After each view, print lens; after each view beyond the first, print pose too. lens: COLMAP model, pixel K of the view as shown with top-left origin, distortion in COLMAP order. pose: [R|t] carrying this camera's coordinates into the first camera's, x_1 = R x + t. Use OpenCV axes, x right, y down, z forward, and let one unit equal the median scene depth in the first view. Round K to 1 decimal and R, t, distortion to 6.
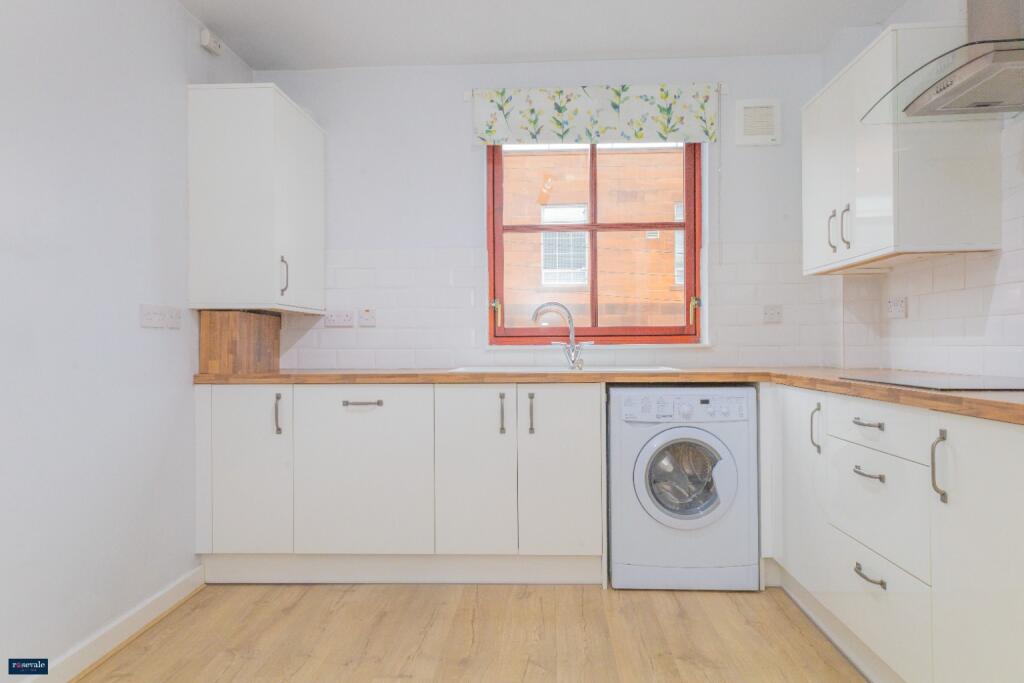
lens RADIAL K [[677.8, 0, 512.0], [0, 677.8, 341.5], [0, 0, 1]] dist [0.004666, 0.000711]
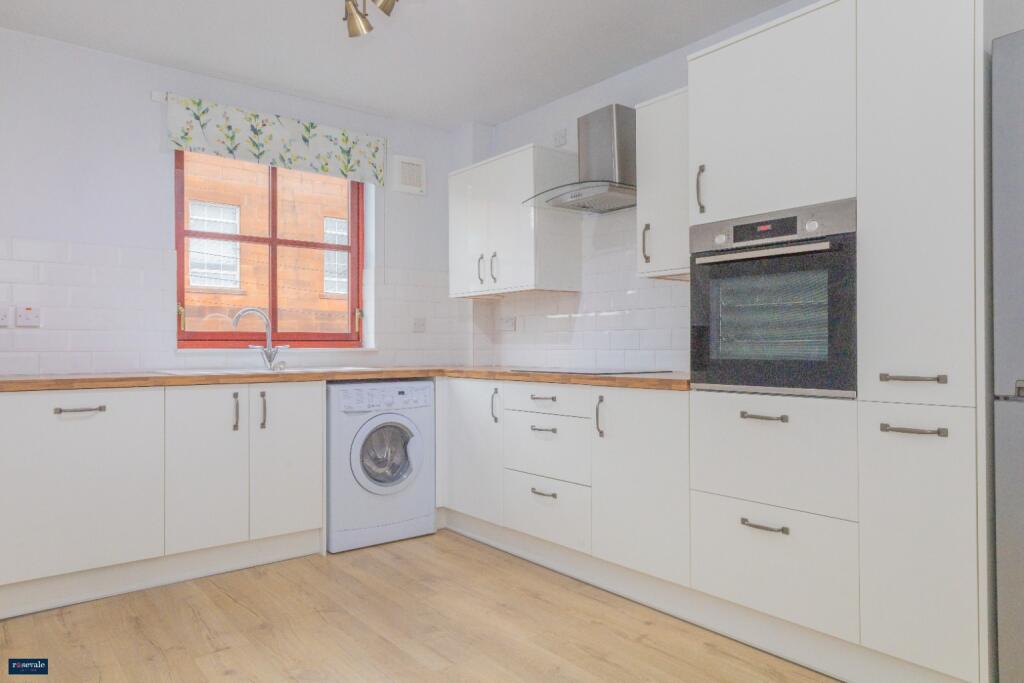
lens RADIAL K [[677.8, 0, 512.0], [0, 677.8, 341.5], [0, 0, 1]] dist [0.004666, 0.000711]
pose [[0.748681, 0.010504, 0.662847, -0.342606], [-0.005175, 0.999937, -0.010000, 0.002601], [-0.662910, 0.004057, 0.748688, -0.085161]]
